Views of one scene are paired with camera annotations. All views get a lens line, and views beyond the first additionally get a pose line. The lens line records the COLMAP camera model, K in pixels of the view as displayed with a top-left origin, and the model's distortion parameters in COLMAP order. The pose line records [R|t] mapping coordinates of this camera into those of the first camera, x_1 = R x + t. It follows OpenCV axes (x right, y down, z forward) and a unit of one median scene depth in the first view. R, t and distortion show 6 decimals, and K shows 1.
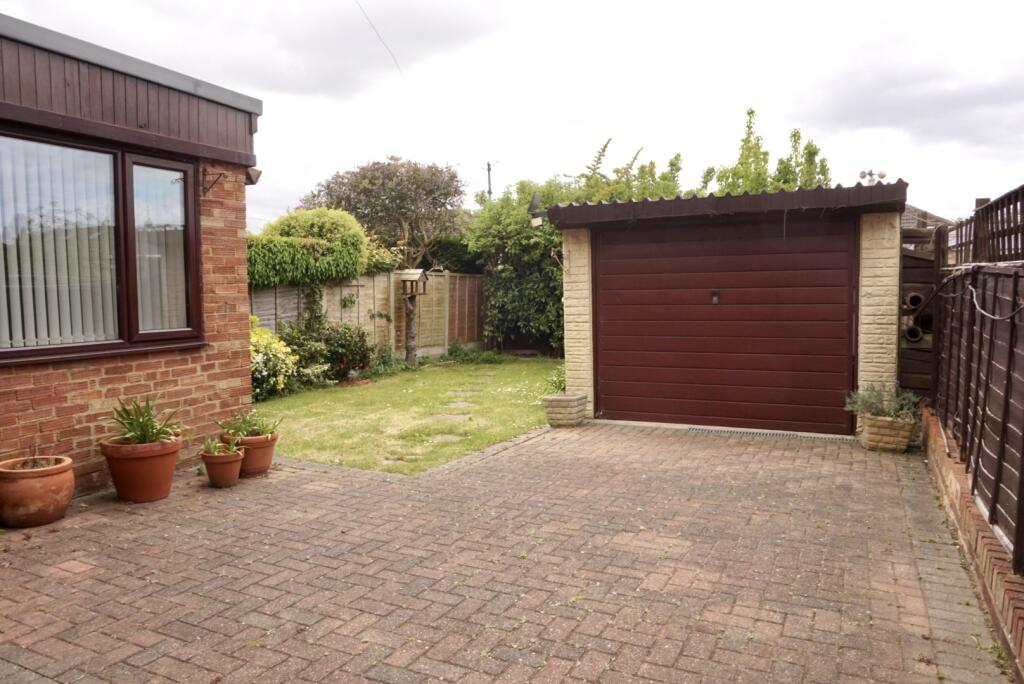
lens RADIAL K [[712.4, 0, 512.0], [0, 712.4, 342.0], [0, 0, 1]] dist [-0.069177, 0.002715]
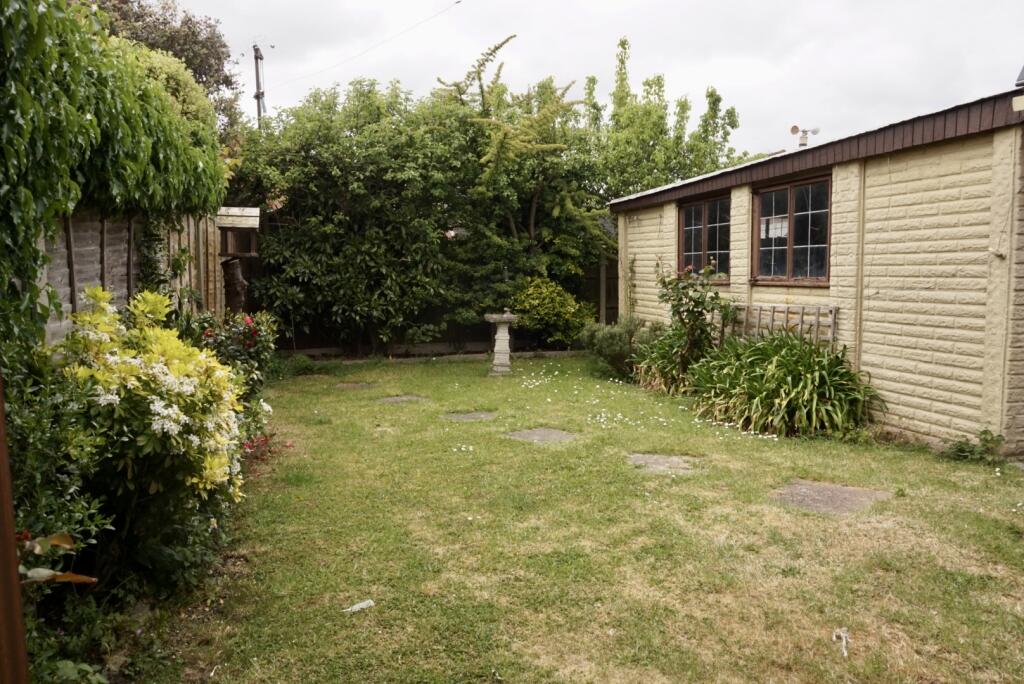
lens RADIAL K [[712.4, 0, 512.0], [0, 712.4, 342.0], [0, 0, 1]] dist [-0.069177, 0.002715]
pose [[0.751375, -0.057935, 0.657328, -0.367771], [0.043963, 0.998320, 0.037737, -0.015917], [-0.658410, 0.000543, 0.752660, 0.530746]]
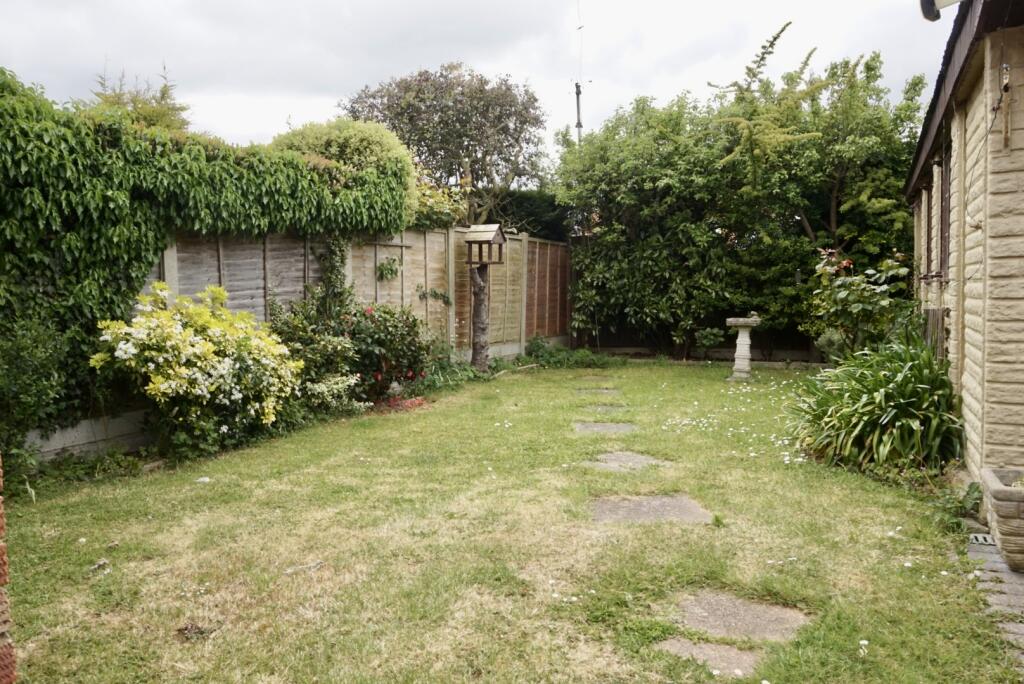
lens RADIAL K [[712.4, 0, 512.0], [0, 712.4, 342.0], [0, 0, 1]] dist [-0.069177, 0.002715]
pose [[0.999657, -0.003381, -0.025970, -0.106739], [0.003497, 0.999984, 0.004418, 0.002556], [0.025955, -0.004507, 0.999653, 0.386969]]
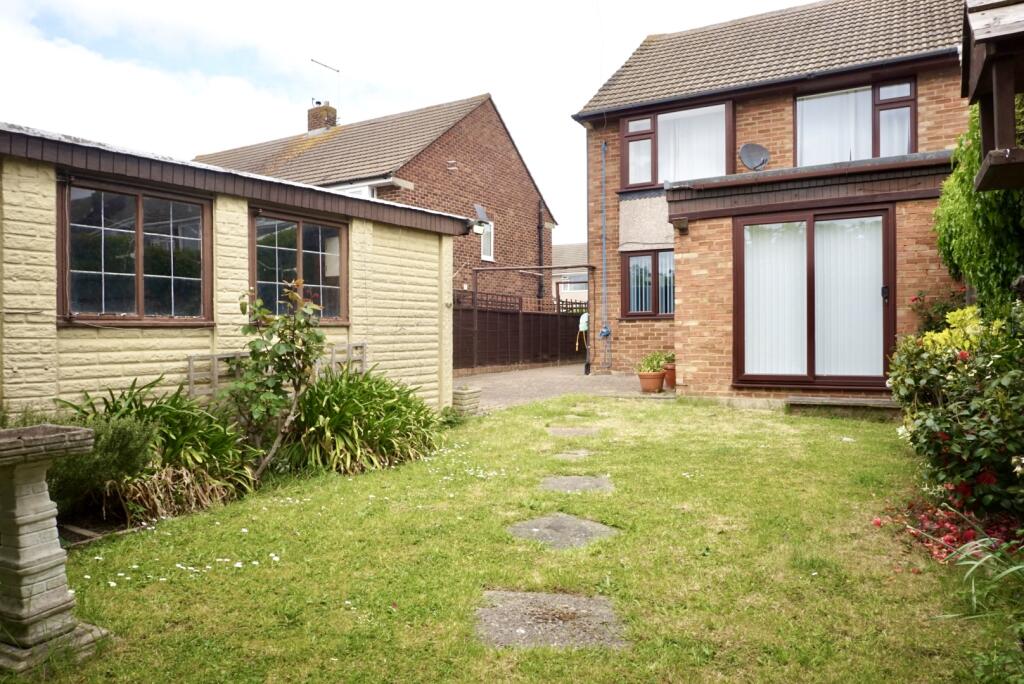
lens RADIAL K [[712.4, 0, 512.0], [0, 712.4, 342.0], [0, 0, 1]] dist [-0.069177, 0.002715]
pose [[-0.994346, -0.011257, 0.105591, -0.066636], [-0.001237, 0.995526, 0.094484, -0.063906], [-0.106182, 0.093819, -0.989911, 1.259723]]
